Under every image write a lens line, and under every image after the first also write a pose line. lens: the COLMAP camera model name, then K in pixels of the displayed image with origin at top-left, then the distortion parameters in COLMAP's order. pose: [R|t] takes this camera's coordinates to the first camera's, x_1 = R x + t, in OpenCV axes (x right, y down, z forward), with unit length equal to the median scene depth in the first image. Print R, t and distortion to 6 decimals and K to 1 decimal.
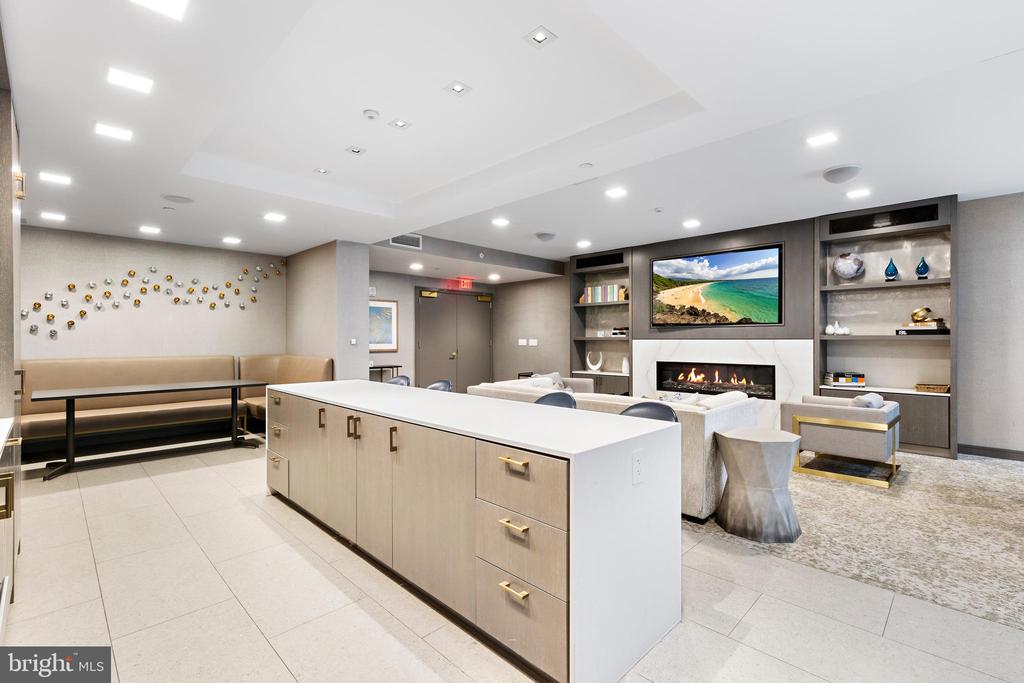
lens RADIAL K [[454.1, 0, 517.6], [0, 454.1, 340.0], [0, 0, 1]] dist [0.001215, 0.000083]
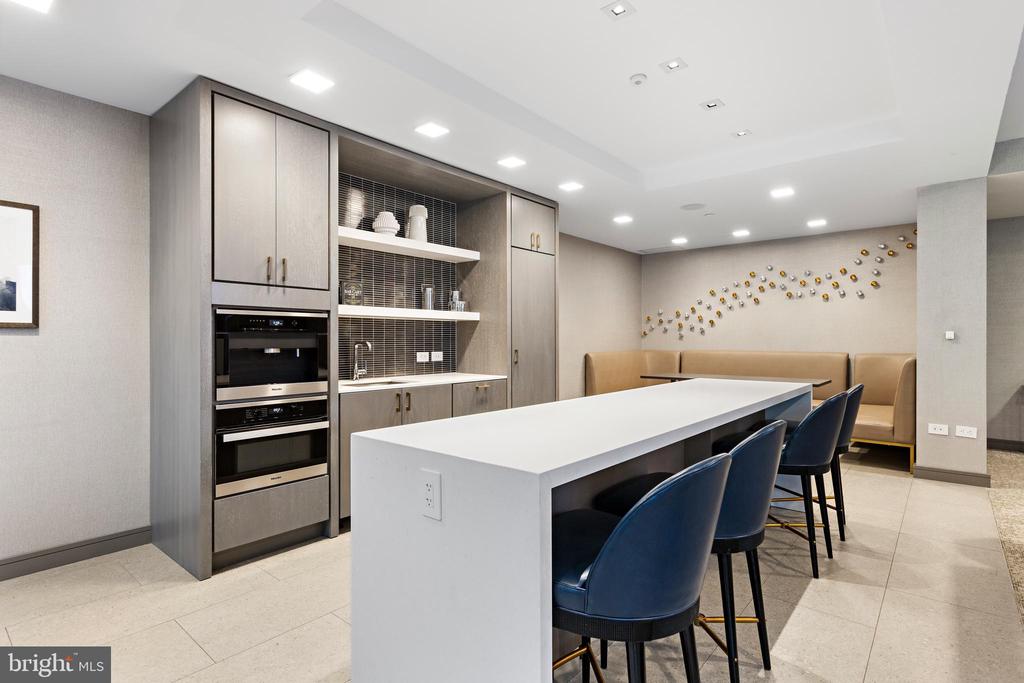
lens RADIAL K [[512.7, 0, 515.3], [0, 512.7, 339.8], [0, 0, 1]] dist [-0.000523, -0.000136]
pose [[0.083801, 0.001644, -0.996481, 0.305565], [0.006286, 0.999978, 0.002178, 0.003822], [0.996463, -0.006447, 0.083788, 0.305015]]
